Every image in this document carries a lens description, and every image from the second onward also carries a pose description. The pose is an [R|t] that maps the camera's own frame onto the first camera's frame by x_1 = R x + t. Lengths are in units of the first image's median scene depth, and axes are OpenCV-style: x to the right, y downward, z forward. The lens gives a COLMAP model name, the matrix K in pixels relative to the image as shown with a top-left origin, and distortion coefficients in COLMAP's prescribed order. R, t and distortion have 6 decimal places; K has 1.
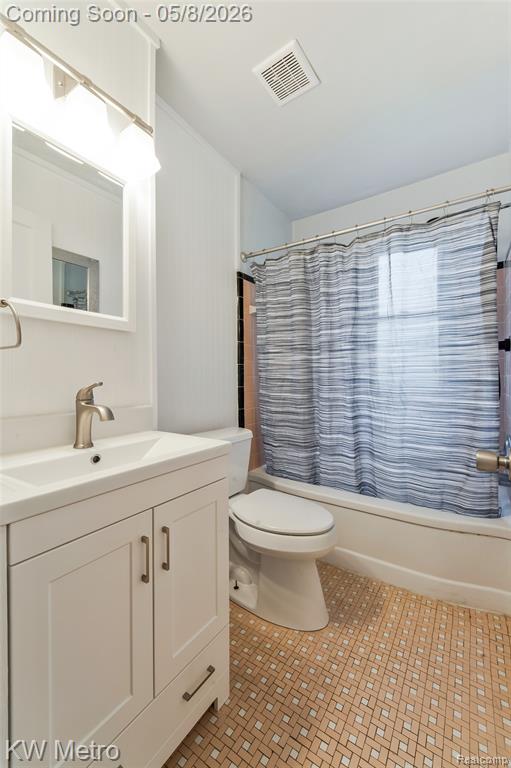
lens RADIAL K [[300.5, 0, 311.8], [0, 300.5, 381.3], [0, 0, 1]] dist [-0.000097, 0.000125]
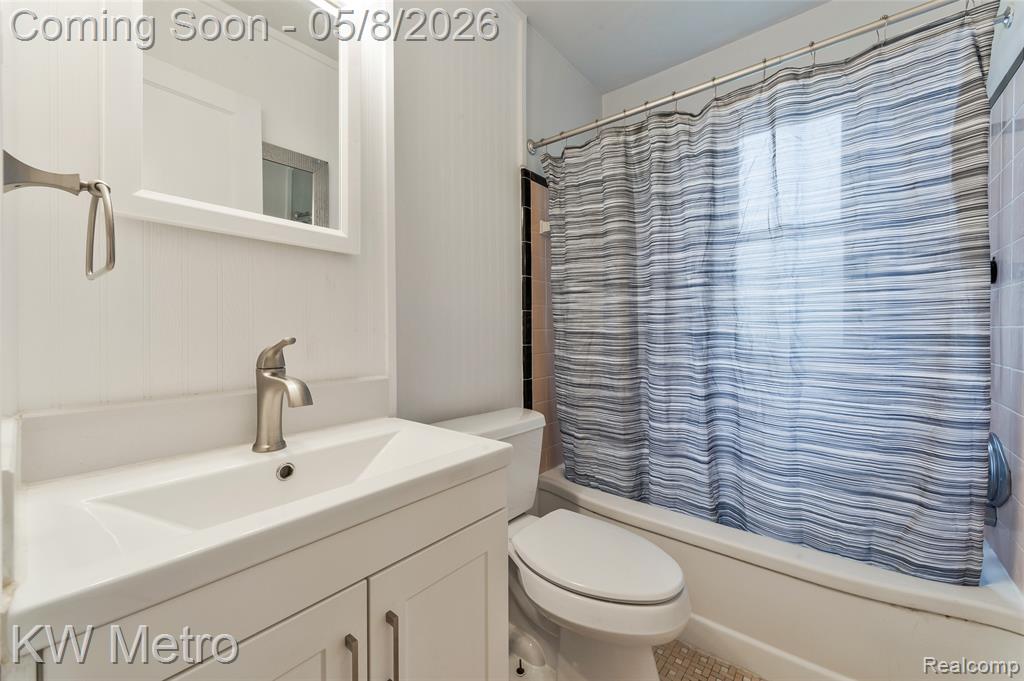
lens RADIAL K [[400.7, 0, 512.1], [0, 400.7, 338.4], [0, 0, 1]] dist [-0.000097, 0.000125]
pose [[0.965588, 0.002062, -0.260069, -0.032388], [-0.001127, 0.999992, 0.003746, 0.000296], [0.260075, -0.003324, 0.965583, 0.120433]]
